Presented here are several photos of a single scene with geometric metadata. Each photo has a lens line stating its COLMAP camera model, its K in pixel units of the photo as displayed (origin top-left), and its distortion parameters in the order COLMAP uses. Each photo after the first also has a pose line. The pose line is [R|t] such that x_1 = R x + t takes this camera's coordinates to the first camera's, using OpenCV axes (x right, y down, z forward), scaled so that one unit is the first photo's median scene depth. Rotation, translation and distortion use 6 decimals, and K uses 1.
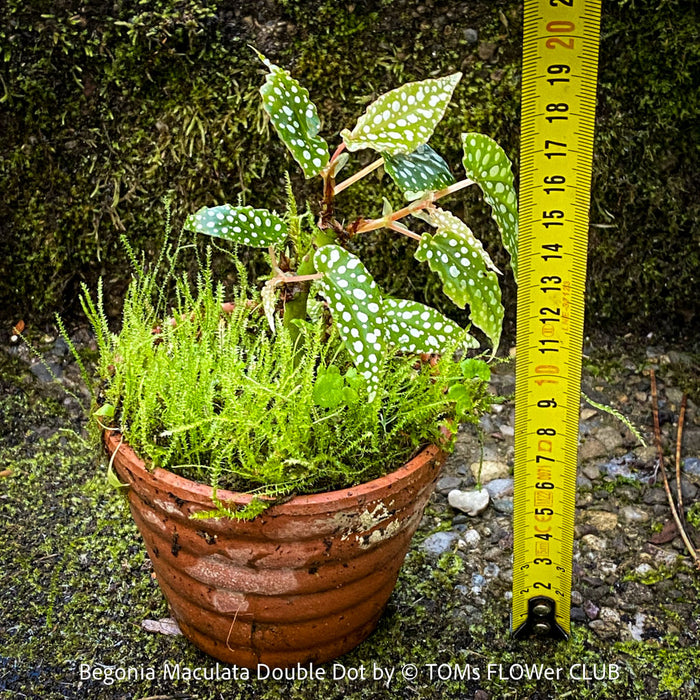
lens RADIAL K [[1570.9, 0, 341.3], [0, 1570.9, 319.8], [0, 0, 1]] dist [0.173719, -0.112109]
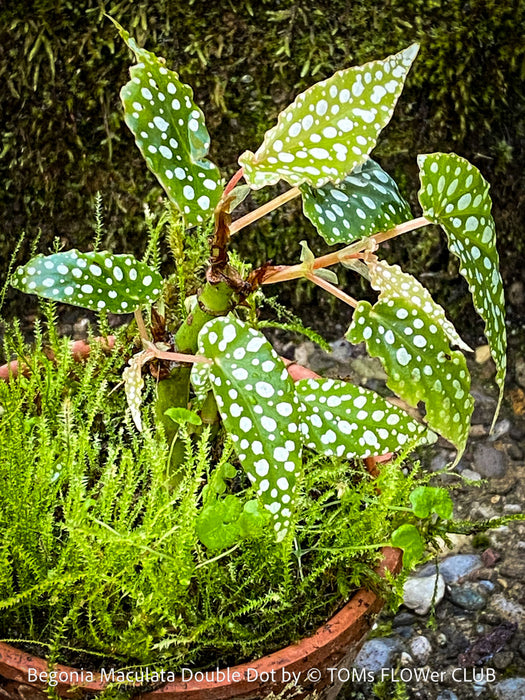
lens RADIAL K [[1948.4, 0, 262.2], [0, 1948.4, 313.7], [0, 0, 1]] dist [0.137737, 0.808535]
pose [[0.999938, 0.010777, 0.002889, 0.007378], [-0.011029, 0.993943, 0.109346, -0.136664], [-0.001693, -0.109371, 0.994000, 0.150602]]
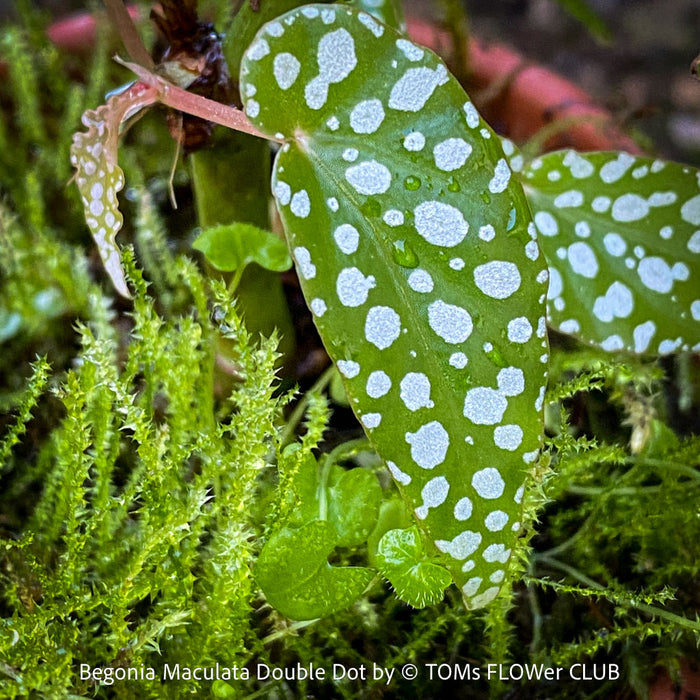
lens RADIAL K [[1570.9, 0, 341.3], [0, 1570.9, 319.8], [0, 0, 1]] dist [0.173719, -0.112109]
pose [[0.995305, 0.031577, -0.091493, 0.018012], [0.002734, 0.935736, 0.352691, -0.082181], [0.096751, -0.351285, 0.931256, 0.743173]]
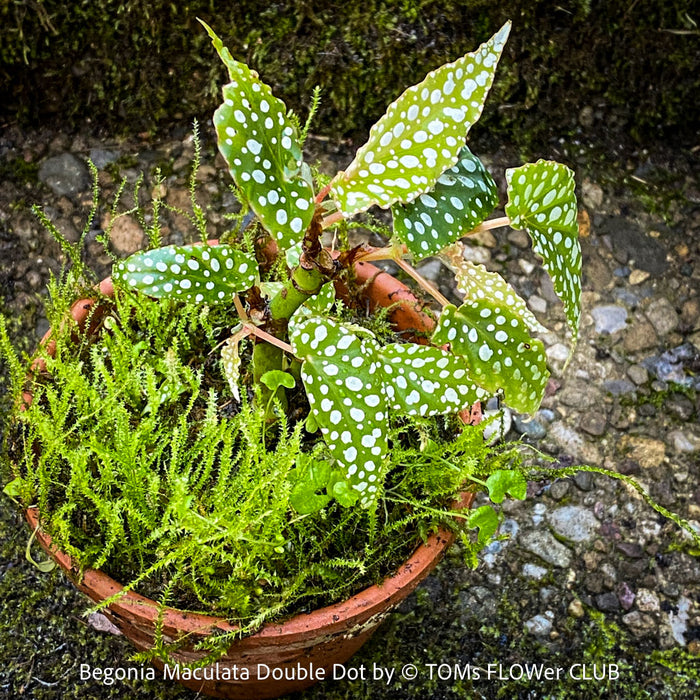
lens RADIAL K [[1570.9, 0, 341.3], [0, 1570.9, 319.8], [0, 0, 1]] dist [0.173719, -0.112109]
pose [[0.999814, 0.019269, 0.000288, 0.004770], [-0.017933, 0.924841, 0.379932, -0.307960], [0.007054, -0.379866, 0.925015, 0.321937]]
